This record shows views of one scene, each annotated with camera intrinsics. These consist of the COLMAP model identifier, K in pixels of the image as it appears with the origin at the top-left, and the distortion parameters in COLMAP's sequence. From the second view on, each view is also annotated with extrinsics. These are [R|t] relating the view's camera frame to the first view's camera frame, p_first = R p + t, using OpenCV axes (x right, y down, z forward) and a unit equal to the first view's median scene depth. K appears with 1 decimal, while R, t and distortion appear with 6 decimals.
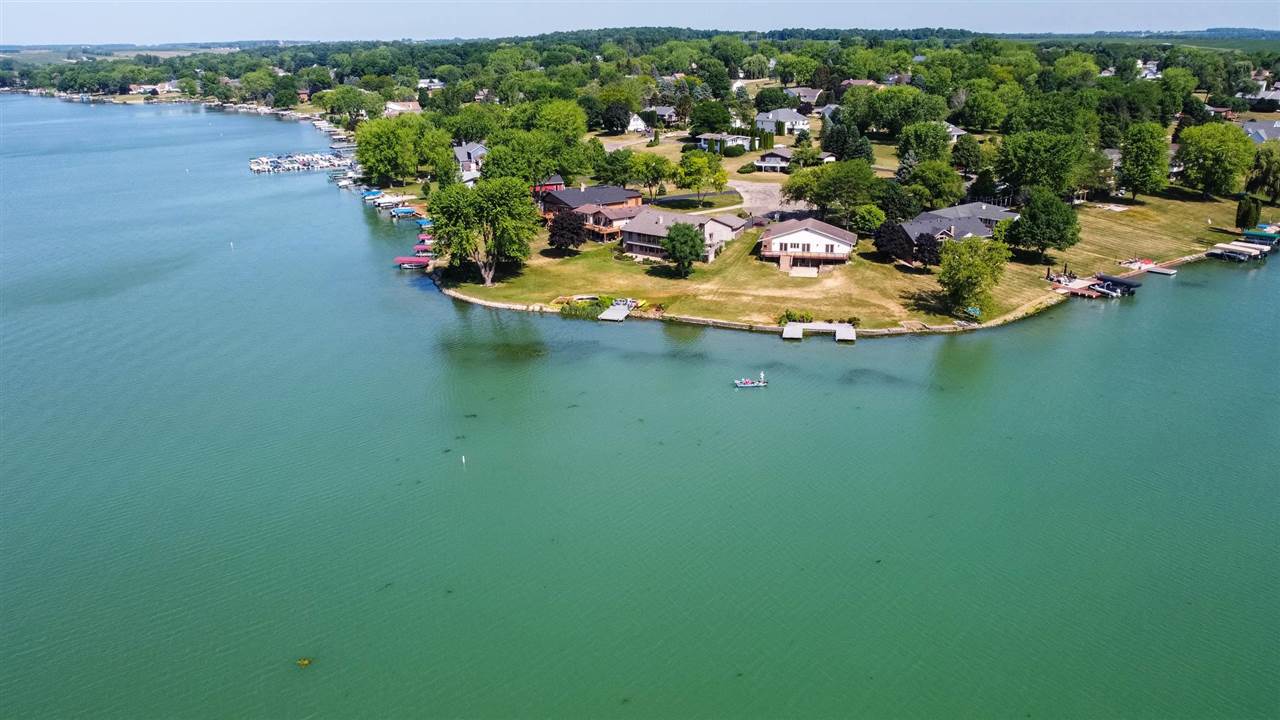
lens RADIAL K [[966.7, 0, 640.0], [0, 966.7, 360.0], [0, 0, 1]] dist [0.003382, 0.000732]
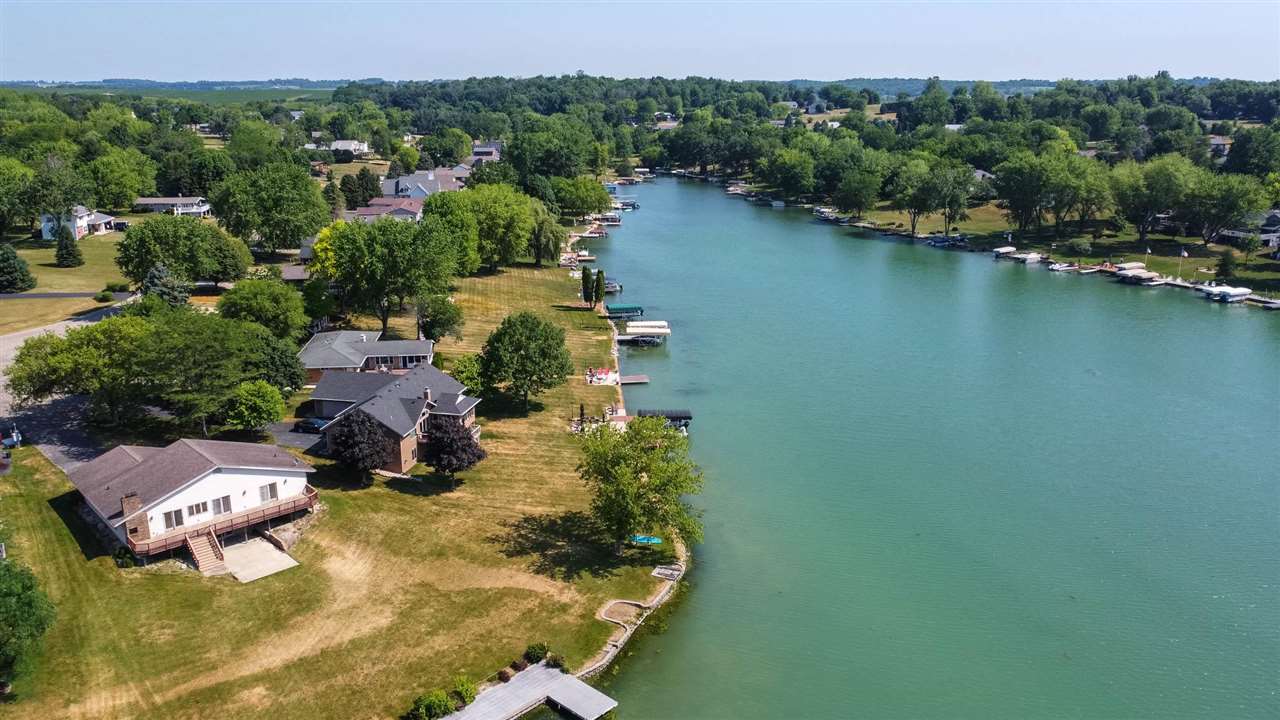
lens RADIAL K [[995.3, 0, 640.0], [0, 995.3, 360.0], [0, 0, 1]] dist [-0.005914, 0.005771]
pose [[0.545954, -0.214852, 0.809798, -0.095441], [0.258842, 0.962529, 0.080866, -0.161915], [-0.796828, 0.165461, 0.581109, 0.499610]]
